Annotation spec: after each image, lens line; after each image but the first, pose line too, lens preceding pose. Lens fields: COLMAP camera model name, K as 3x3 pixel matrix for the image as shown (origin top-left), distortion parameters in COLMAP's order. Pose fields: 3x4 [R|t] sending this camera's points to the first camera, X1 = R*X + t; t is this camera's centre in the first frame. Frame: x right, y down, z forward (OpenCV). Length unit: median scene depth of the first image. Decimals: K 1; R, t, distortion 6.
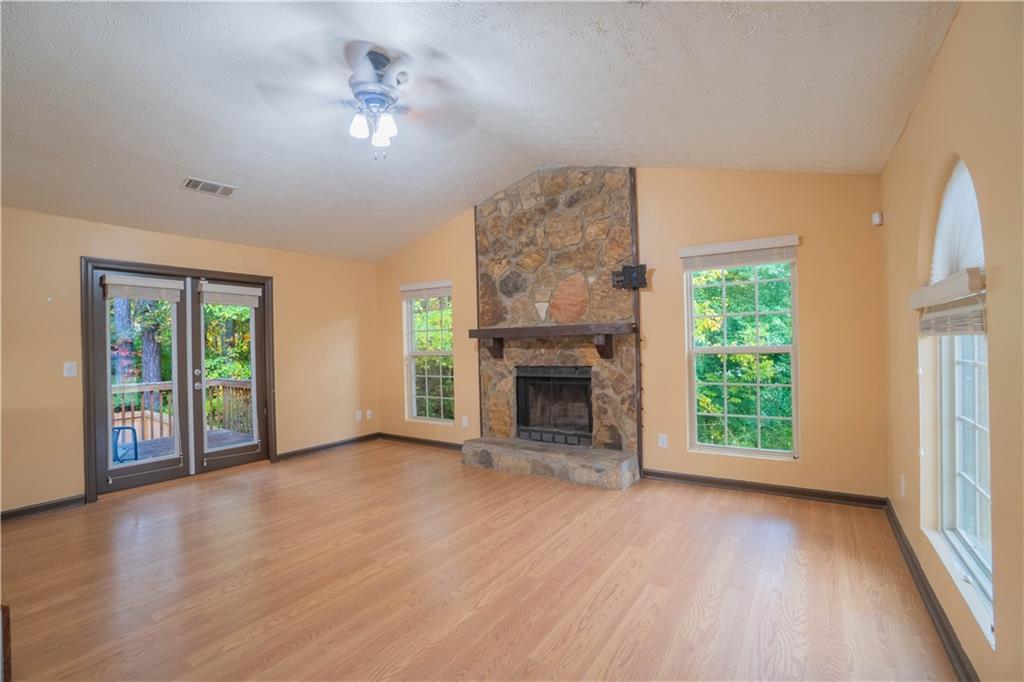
lens RADIAL K [[452.0, 0, 509.7], [0, 452.0, 343.4], [0, 0, 1]] dist [-0.065587, 0.024378]
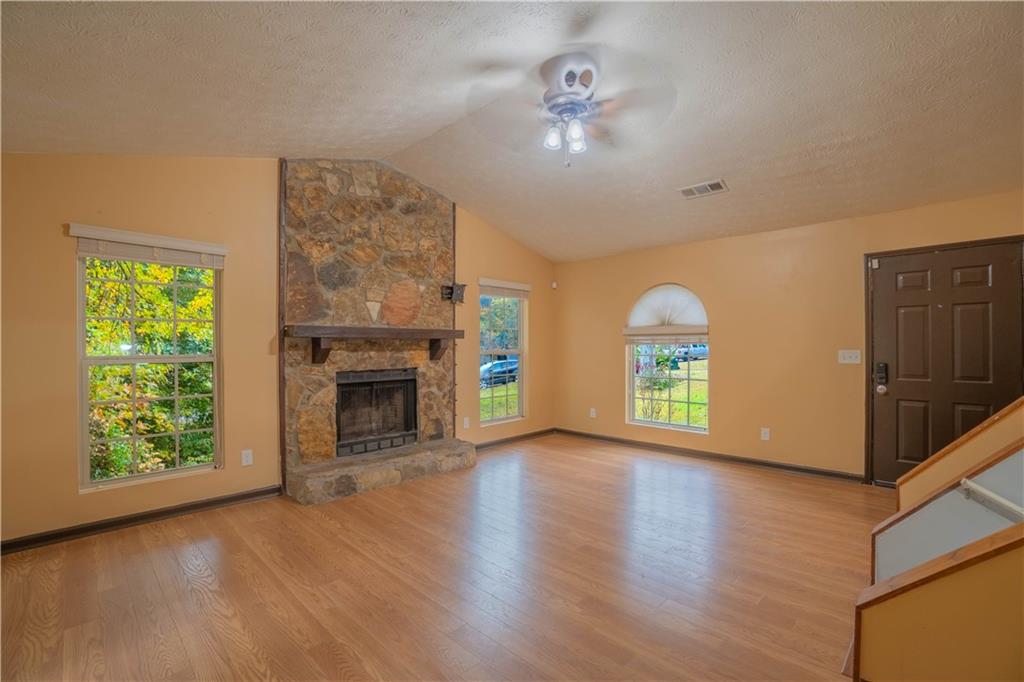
lens RADIAL K [[452.0, 0, 509.7], [0, 452.0, 343.4], [0, 0, 1]] dist [-0.065587, 0.024378]
pose [[0.181629, 0.024292, 0.983067, -0.817642], [-0.002893, 0.999704, -0.024168, 0.017513], [-0.983363, 0.001546, 0.181646, 0.572477]]
